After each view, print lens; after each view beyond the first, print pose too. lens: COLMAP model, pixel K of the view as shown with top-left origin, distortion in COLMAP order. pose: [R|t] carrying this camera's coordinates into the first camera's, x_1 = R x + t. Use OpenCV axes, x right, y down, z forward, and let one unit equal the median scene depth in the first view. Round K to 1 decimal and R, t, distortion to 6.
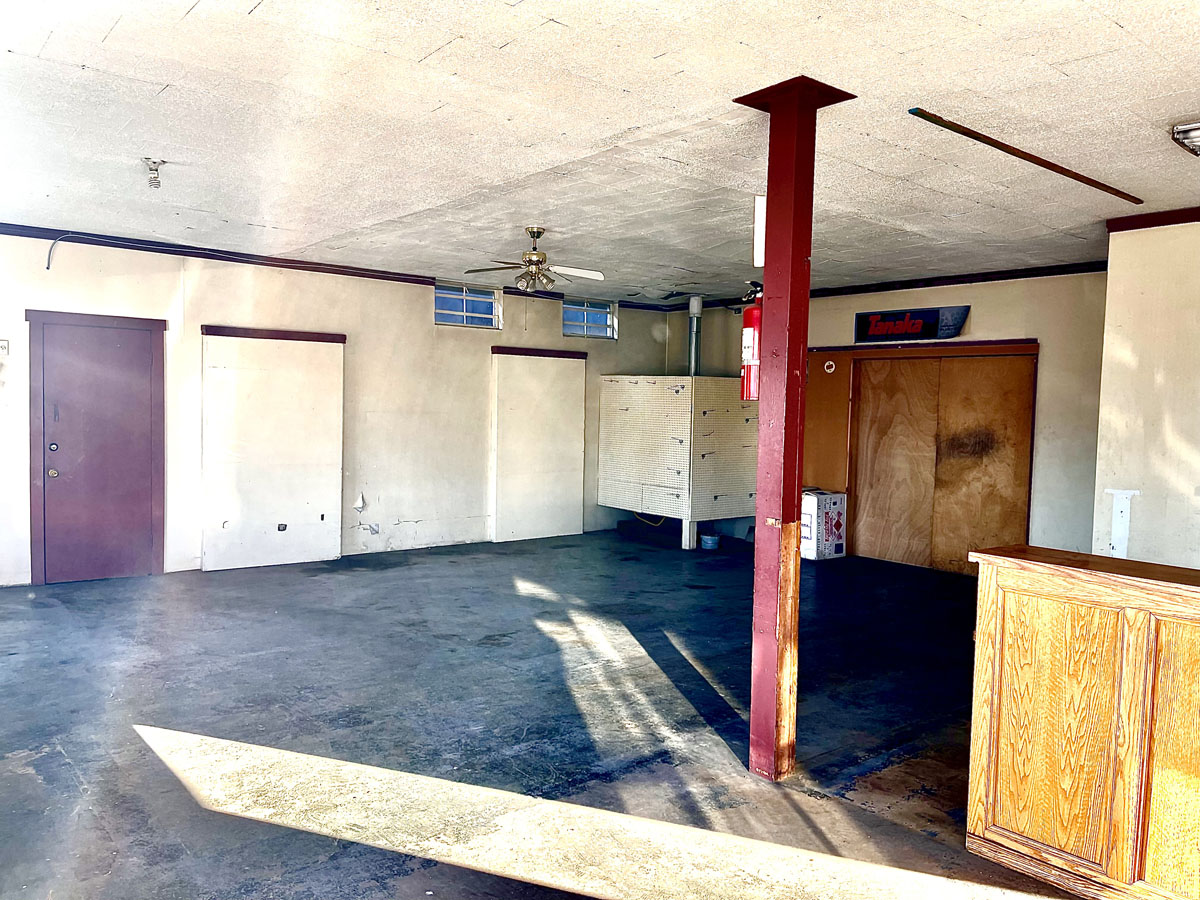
lens RADIAL K [[906.3, 0, 610.1], [0, 906.3, 453.0], [0, 0, 1]] dist [0.074431, -0.098124]
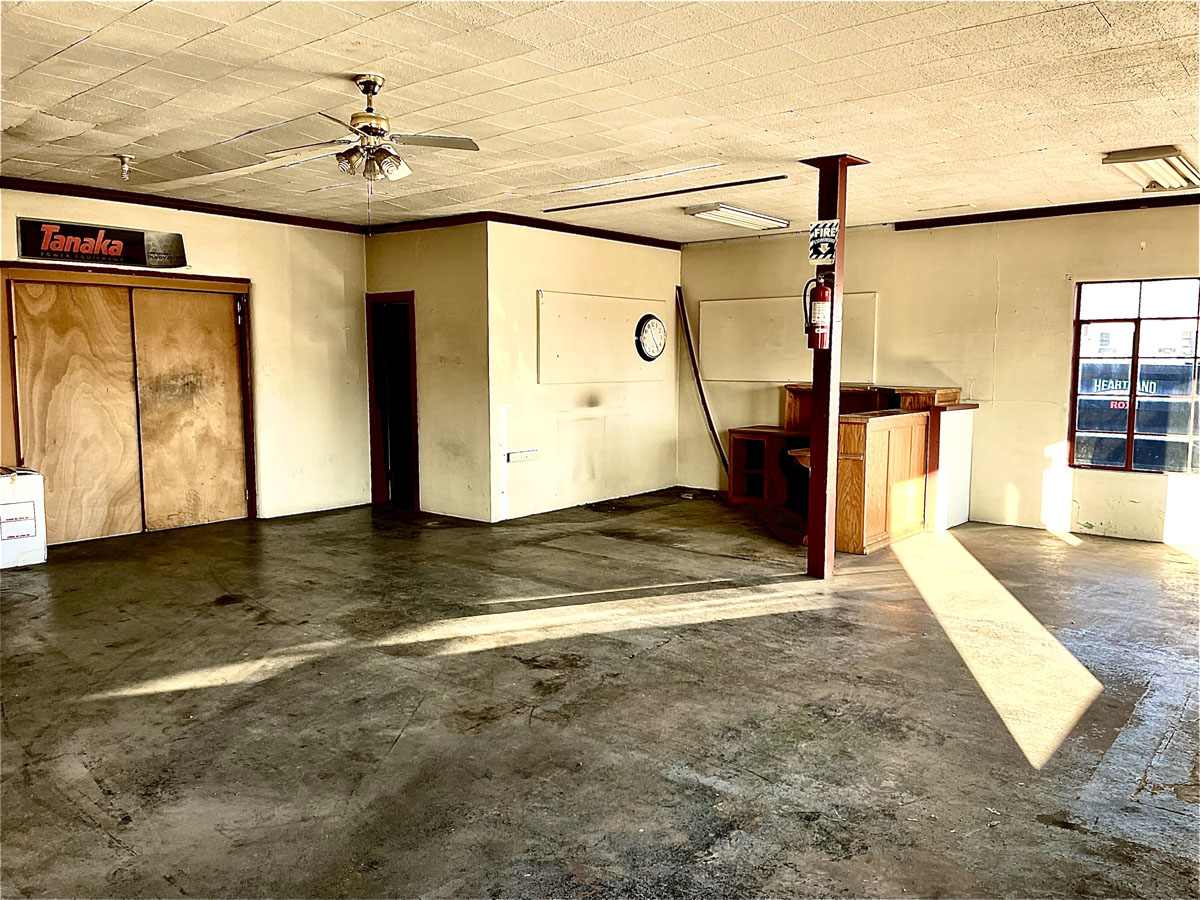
lens RADIAL K [[906.3, 0, 601.6], [0, 906.3, 450.0], [0, 0, 1]] dist [0.074431, -0.098124]
pose [[-0.181531, -0.128625, 0.974937, -0.831174], [0.046433, 0.989182, 0.139150, -0.076262], [-0.982288, 0.070530, -0.173595, 1.037732]]
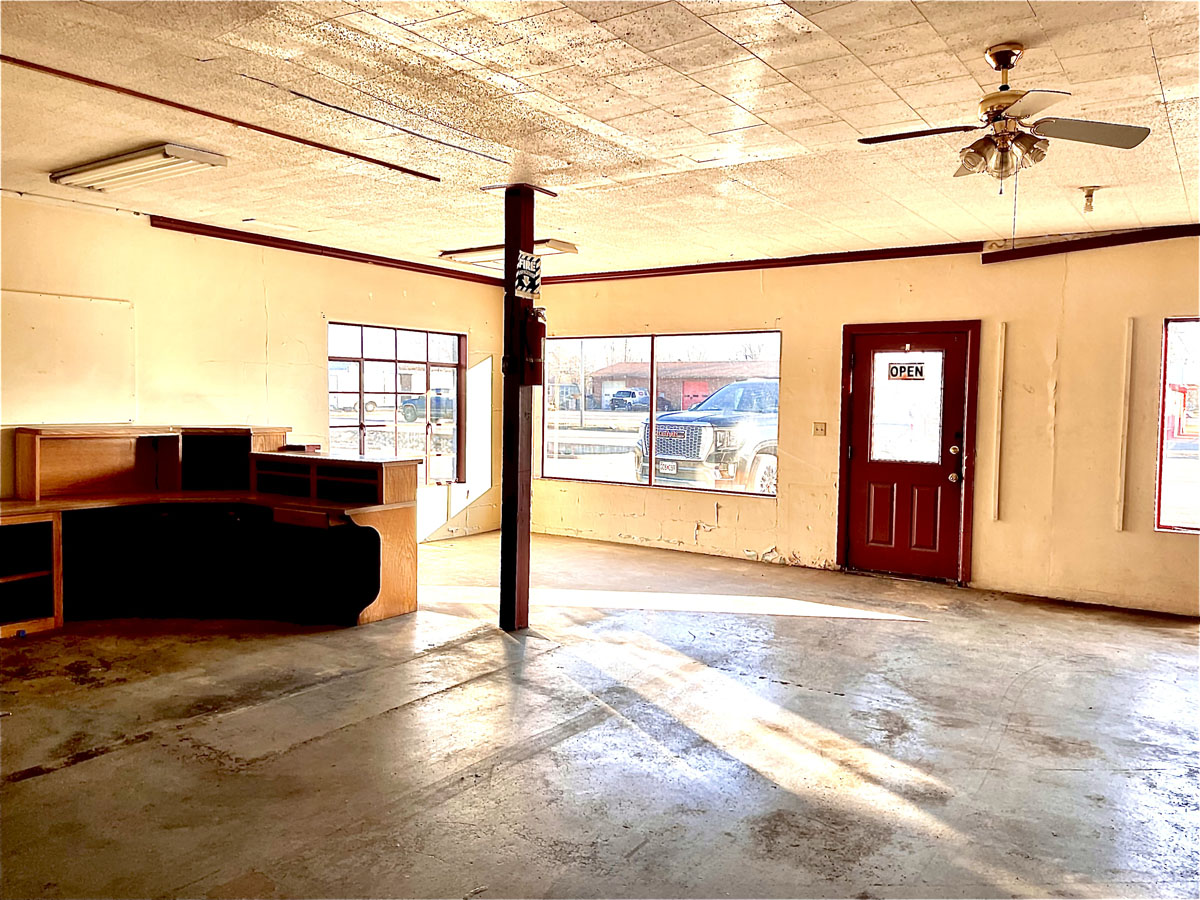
lens RADIAL K [[906.3, 0, 597.2], [0, 906.3, 449.5], [0, 0, 1]] dist [0.074431, -0.098124]
pose [[-0.961076, -0.026418, -0.275019, 0.292694], [-0.056841, 0.993030, 0.103247, -0.071954], [0.270375, 0.114860, -0.955879, 1.550798]]
